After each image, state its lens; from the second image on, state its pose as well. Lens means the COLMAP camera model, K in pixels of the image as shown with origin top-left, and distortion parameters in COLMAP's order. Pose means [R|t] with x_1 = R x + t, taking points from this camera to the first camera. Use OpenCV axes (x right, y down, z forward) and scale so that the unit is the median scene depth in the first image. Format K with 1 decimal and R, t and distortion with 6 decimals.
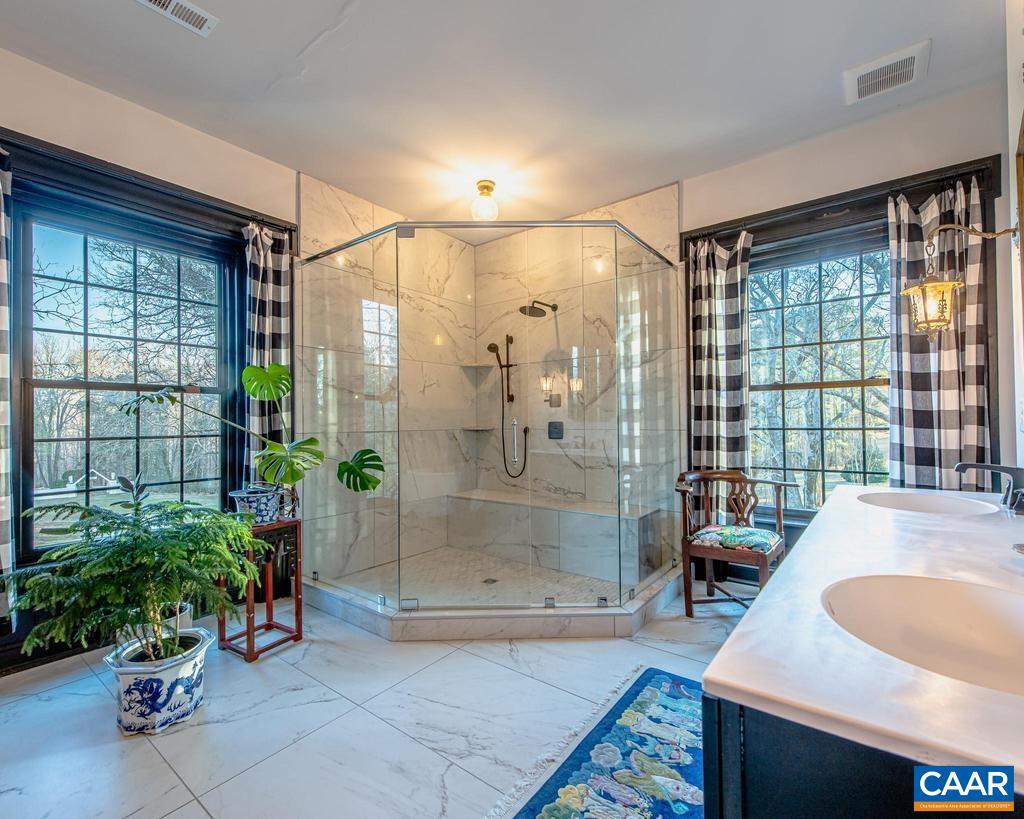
lens RADIAL K [[475.7, 0, 500.6], [0, 475.7, 415.5], [0, 0, 1]] dist [0.003214, 0.000133]
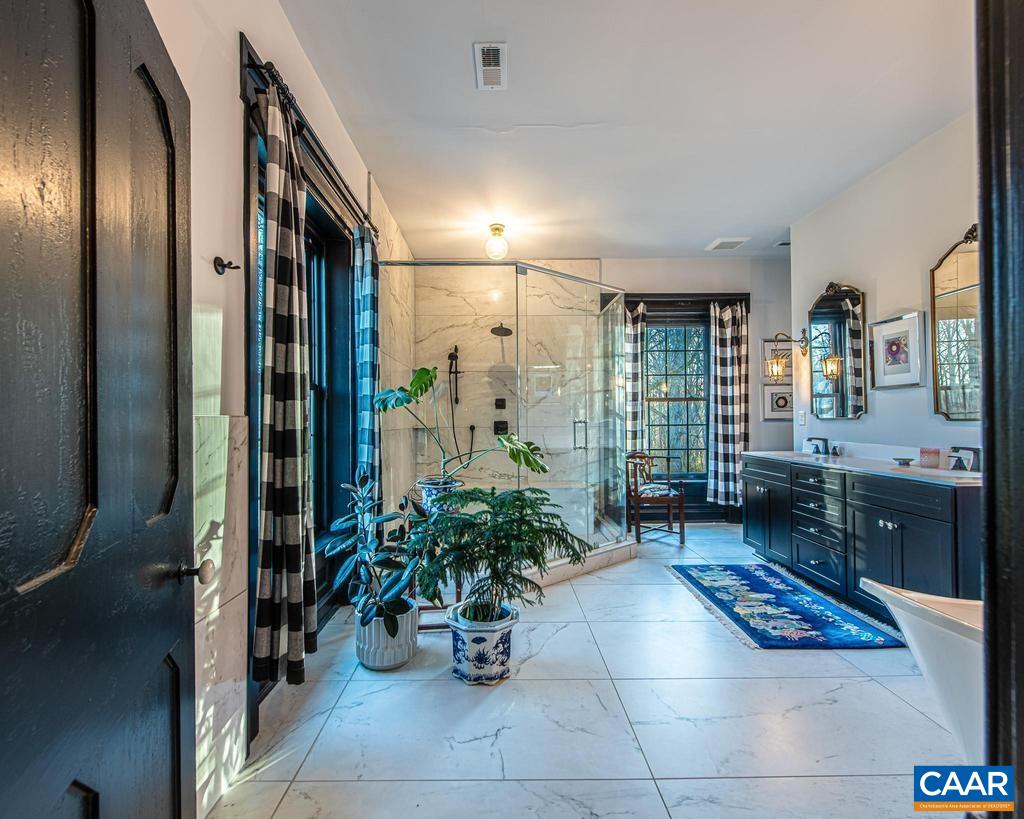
lens RADIAL K [[475.7, 0, 500.6], [0, 475.7, 415.5], [0, 0, 1]] dist [0.003214, 0.000133]
pose [[0.782495, 0.009508, 0.622585, -0.944146], [-0.009825, 0.999947, -0.002923, 0.004271], [-0.622580, -0.003829, 0.782547, 0.041816]]
